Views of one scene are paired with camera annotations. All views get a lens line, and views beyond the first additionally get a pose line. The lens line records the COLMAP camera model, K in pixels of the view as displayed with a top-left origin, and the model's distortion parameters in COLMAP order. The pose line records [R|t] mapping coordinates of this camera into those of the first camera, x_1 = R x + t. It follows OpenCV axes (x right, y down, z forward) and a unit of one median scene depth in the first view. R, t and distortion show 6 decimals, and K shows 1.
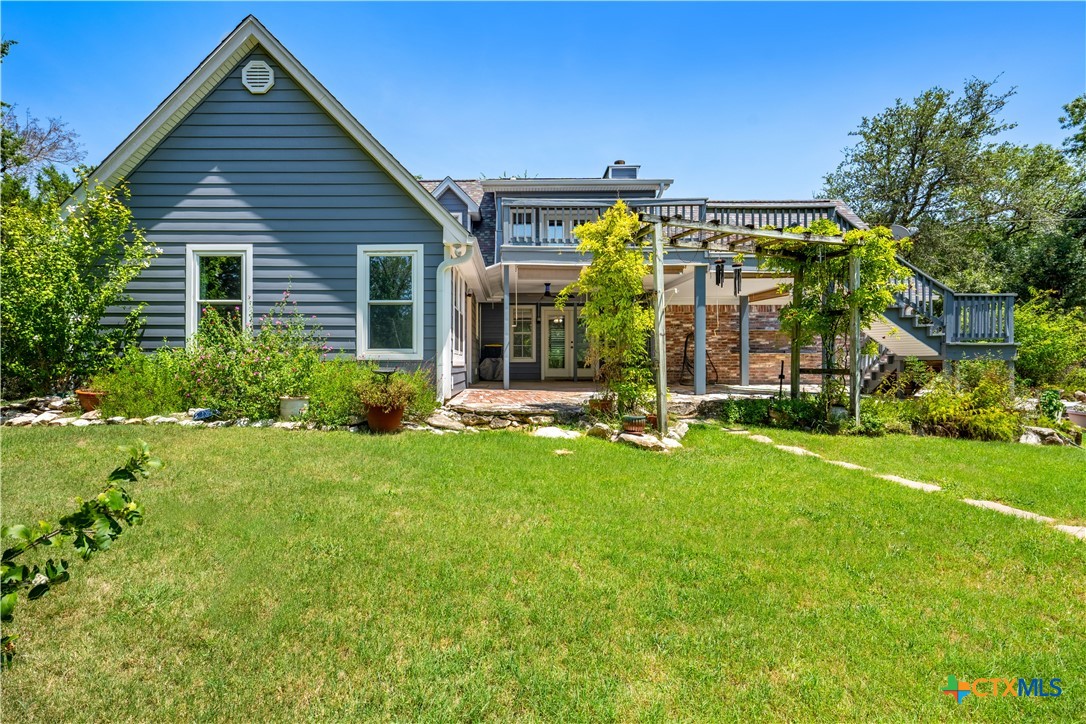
lens RADIAL K [[489.2, 0, 544.3], [0, 489.2, 362.9], [0, 0, 1]] dist [0.000801, -0.003699]
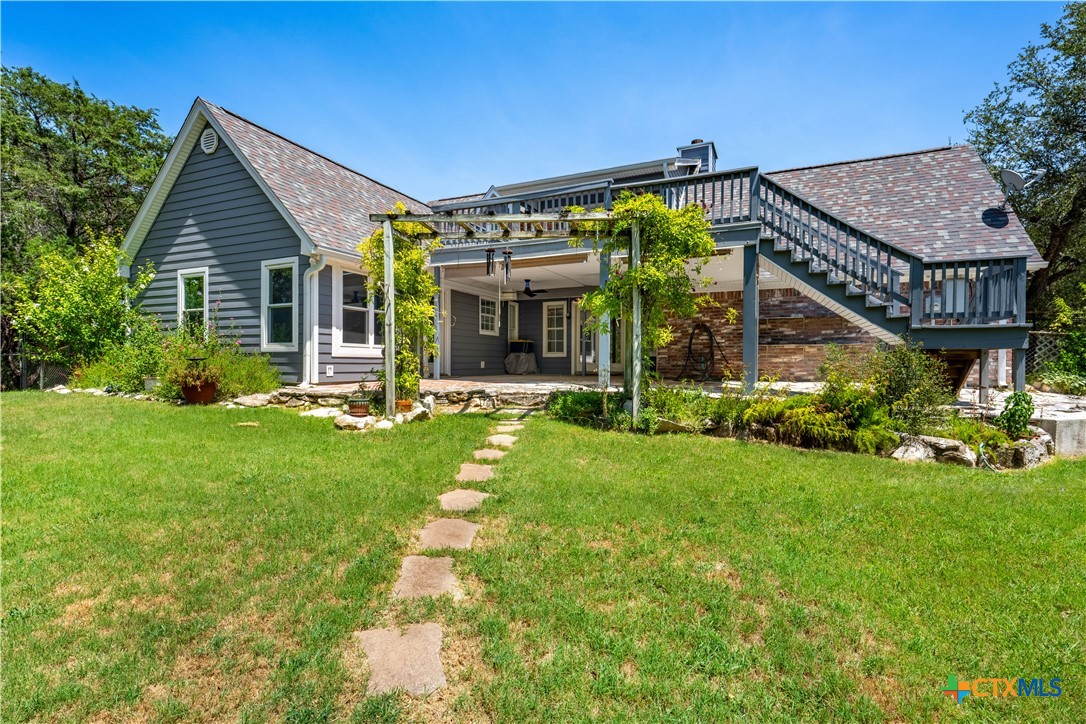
lens RADIAL K [[489.2, 0, 544.7], [0, 489.2, 361.9], [0, 0, 1]] dist [0.000801, -0.003699]
pose [[0.924940, 0.000276, -0.380112, 0.770203], [0.000051, 1.000000, 0.000850, 0.018243], [0.380112, -0.000805, 0.924940, 0.106860]]
